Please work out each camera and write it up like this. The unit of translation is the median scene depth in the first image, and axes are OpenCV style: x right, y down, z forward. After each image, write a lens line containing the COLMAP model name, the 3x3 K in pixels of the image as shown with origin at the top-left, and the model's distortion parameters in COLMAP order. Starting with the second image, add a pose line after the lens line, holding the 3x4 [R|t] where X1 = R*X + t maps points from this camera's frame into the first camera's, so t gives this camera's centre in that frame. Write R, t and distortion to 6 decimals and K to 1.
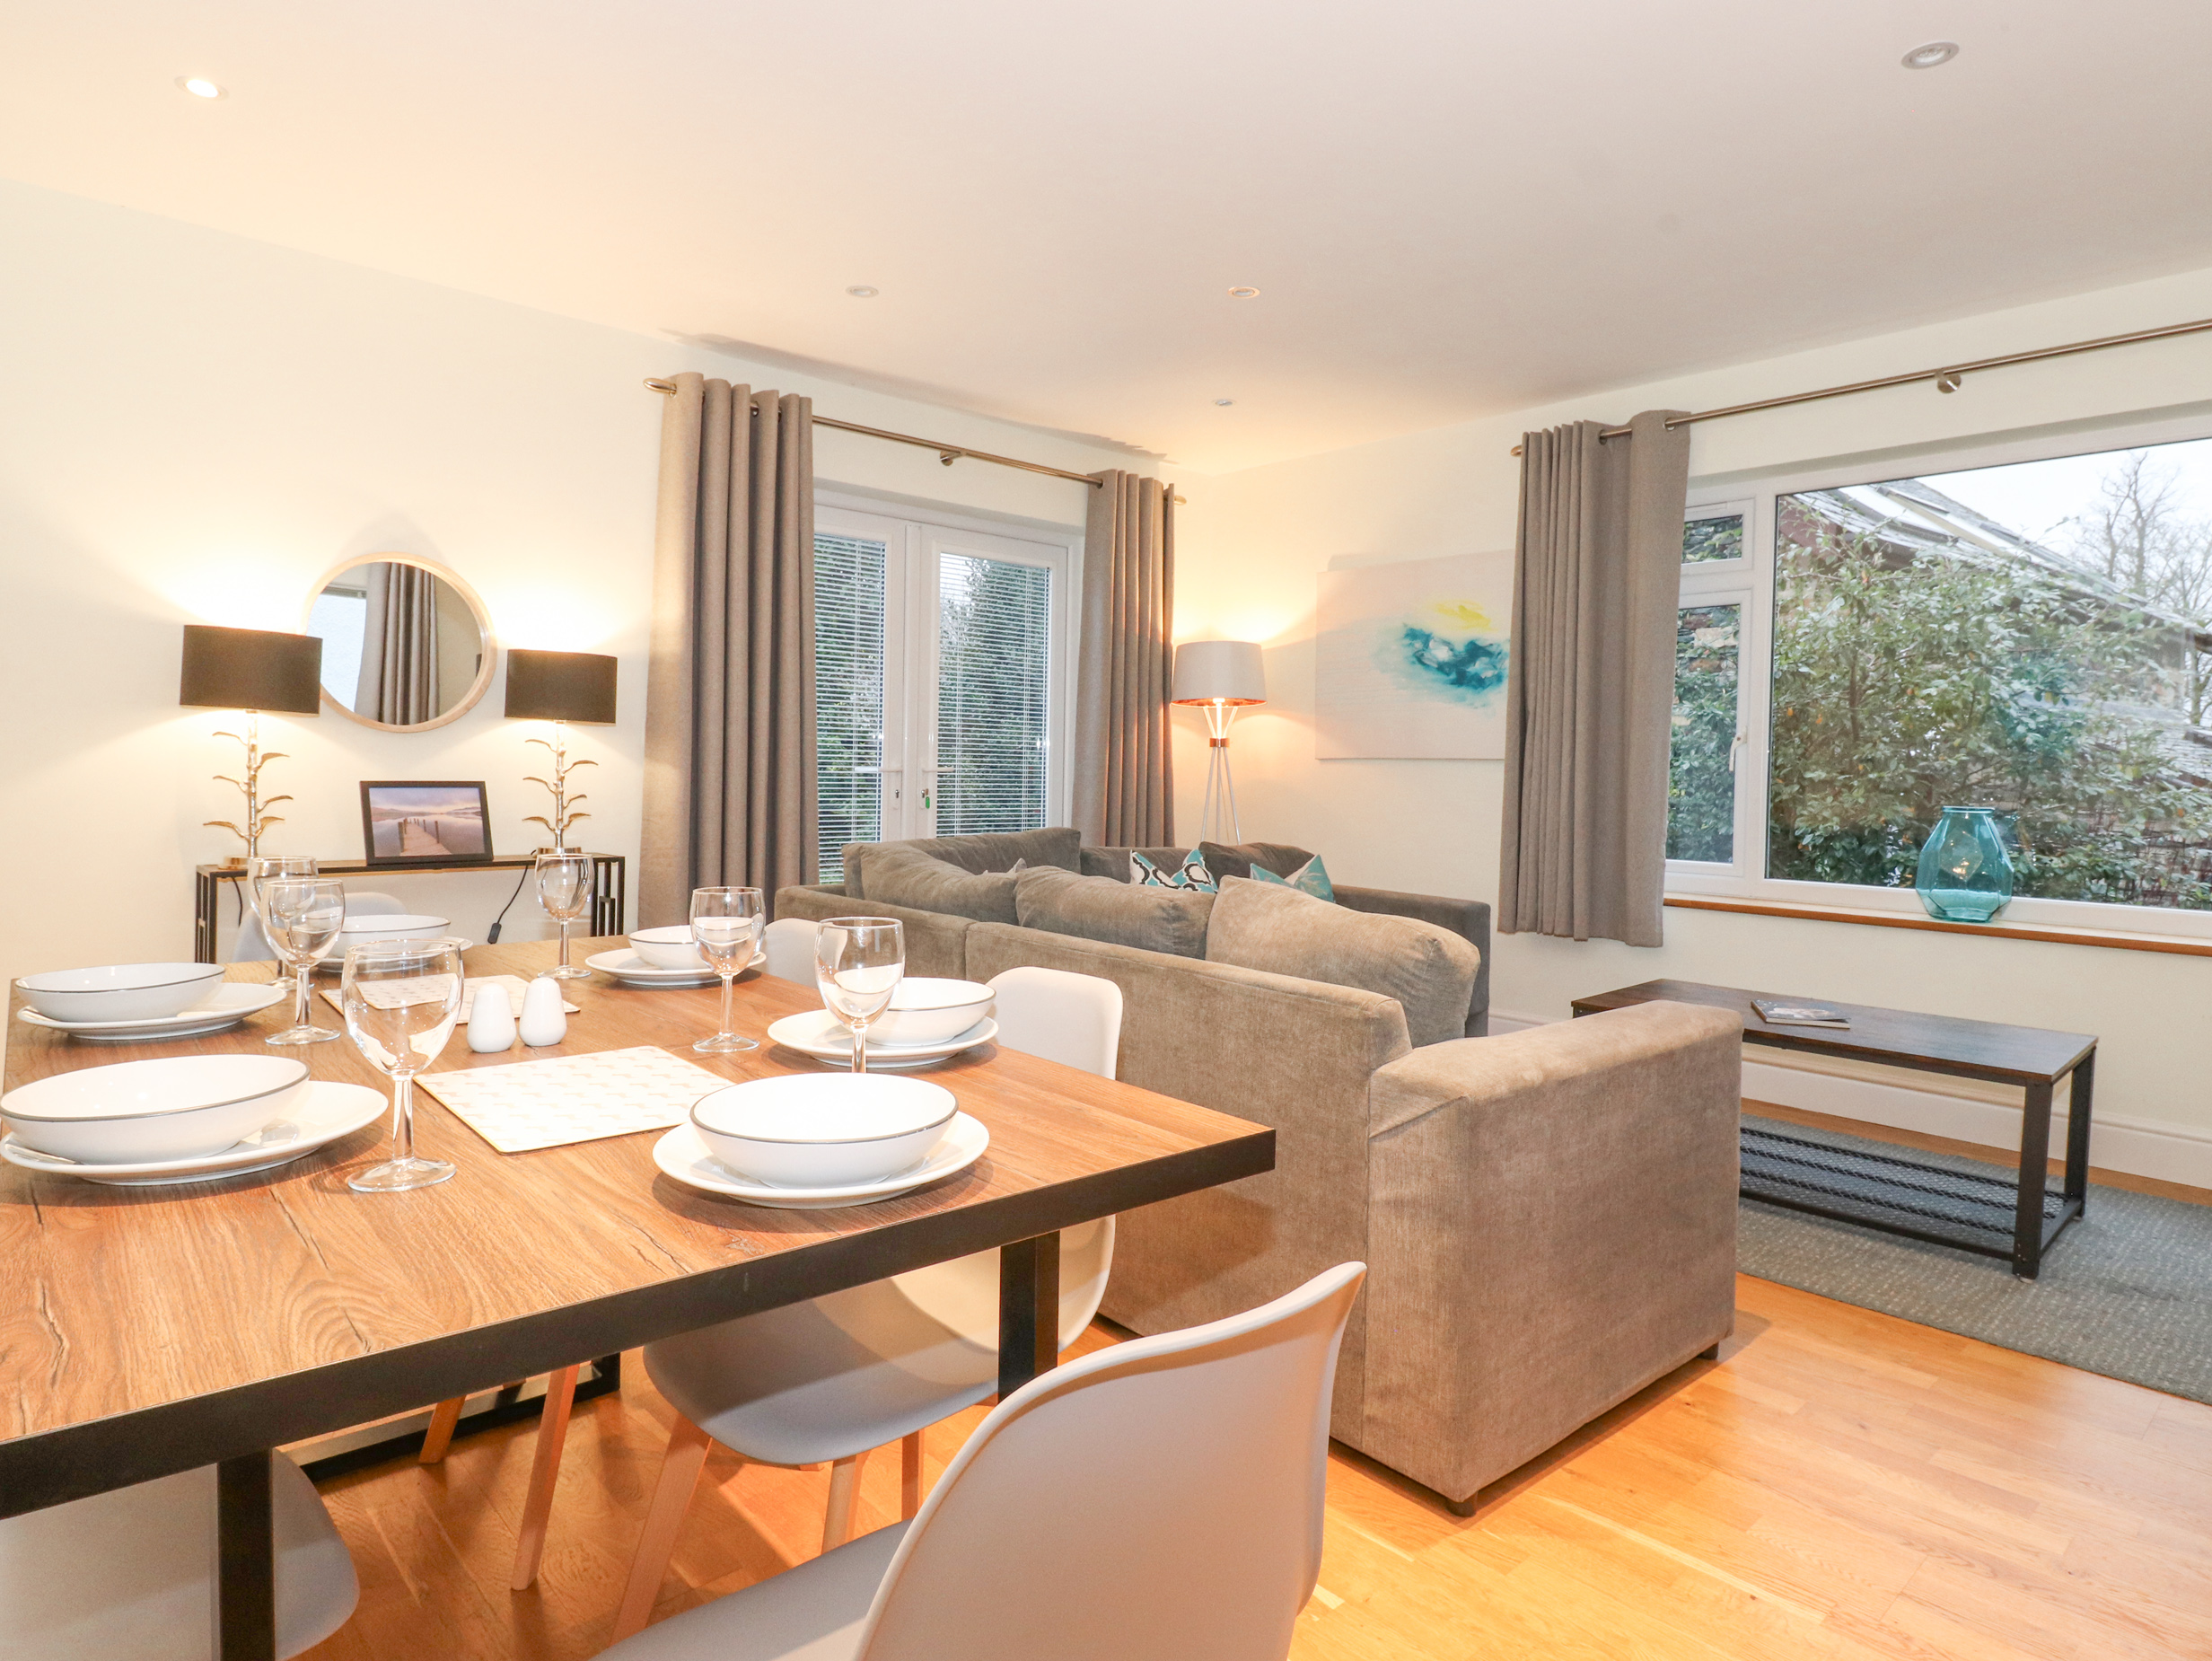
lens RADIAL K [[1260.7, 0, 1112.3], [0, 1260.7, 796.8], [0, 0, 1]] dist [-0.005492, -0.001136]
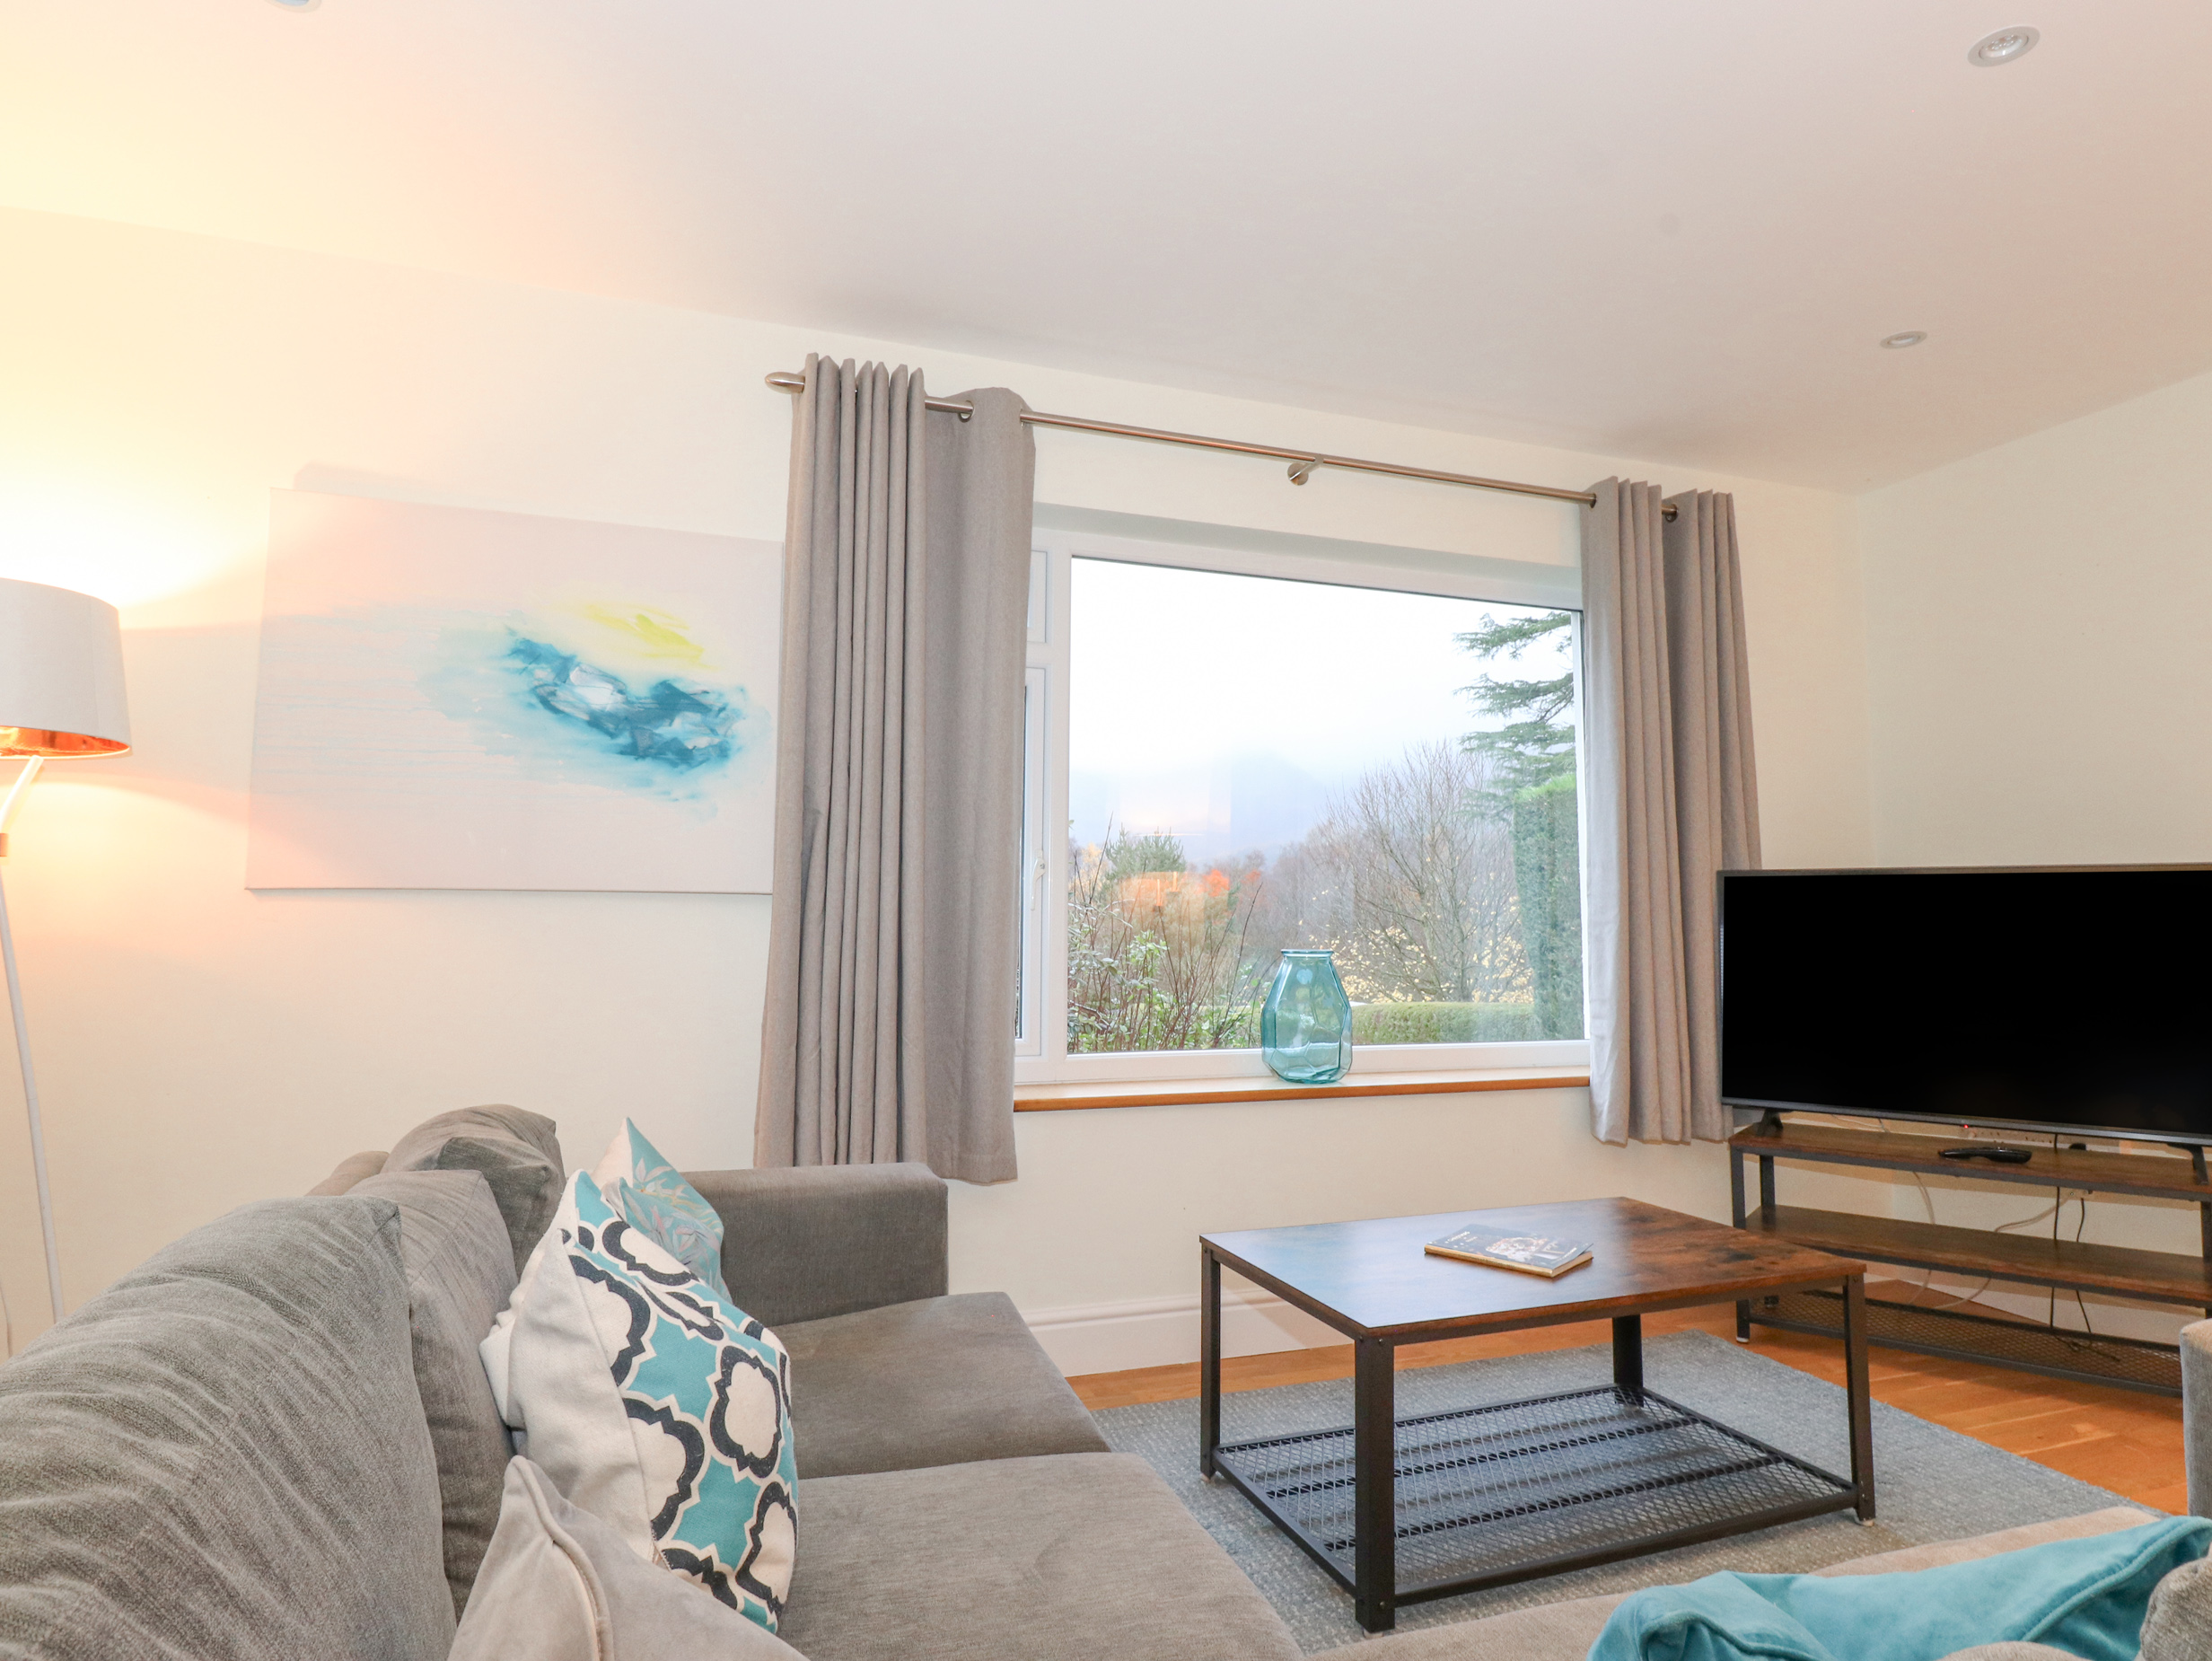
lens RADIAL K [[1261.9, 0, 1085.8], [0, 1261.9, 794.6], [0, 0, 1]] dist [-0.001962, -0.001784]
pose [[0.392746, 0.067354, 0.917177, -0.173649], [0.021173, 0.996388, -0.082237, -0.025956], [-0.919403, 0.051718, 0.389901, 0.691577]]
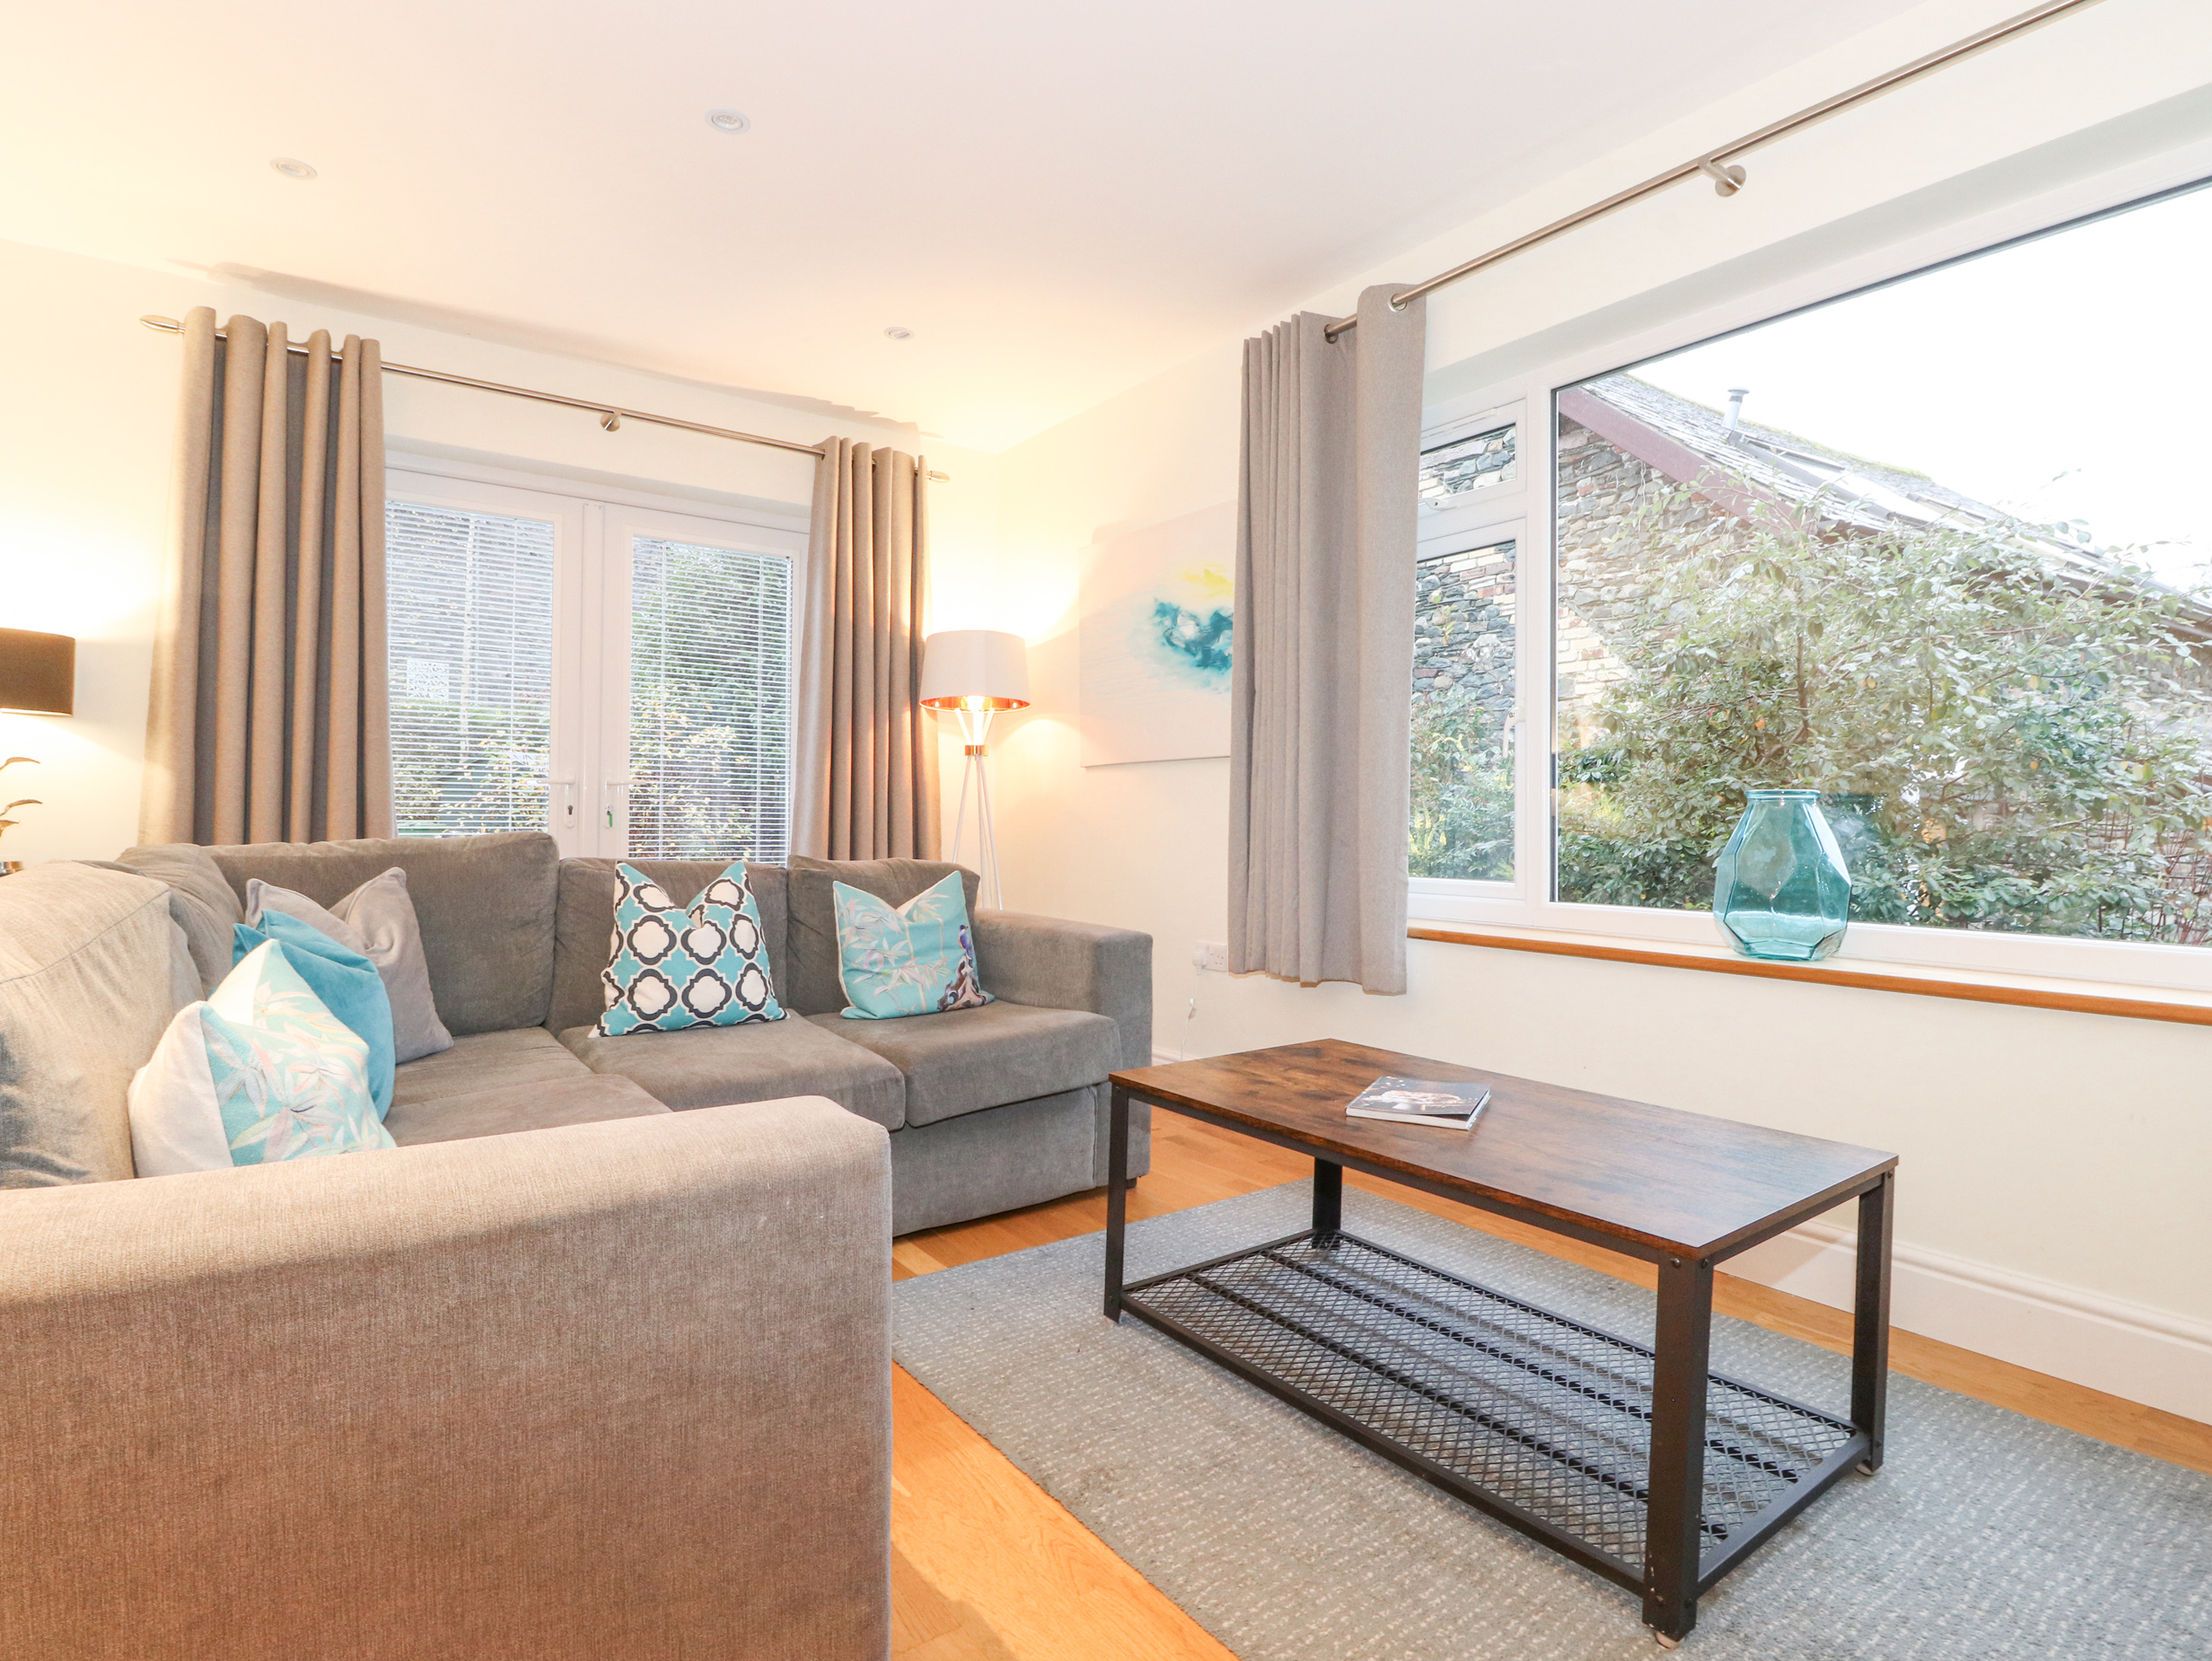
lens RADIAL K [[1148.9, 0, 1108.0], [0, 1148.9, 807.8], [0, 0, 1]] dist [-0.003726, -0.011970]
pose [[0.993050, -0.011170, -0.117161, 0.341407], [0.006976, 0.999322, -0.036140, 0.032236], [0.117485, 0.035072, 0.992455, 0.299204]]
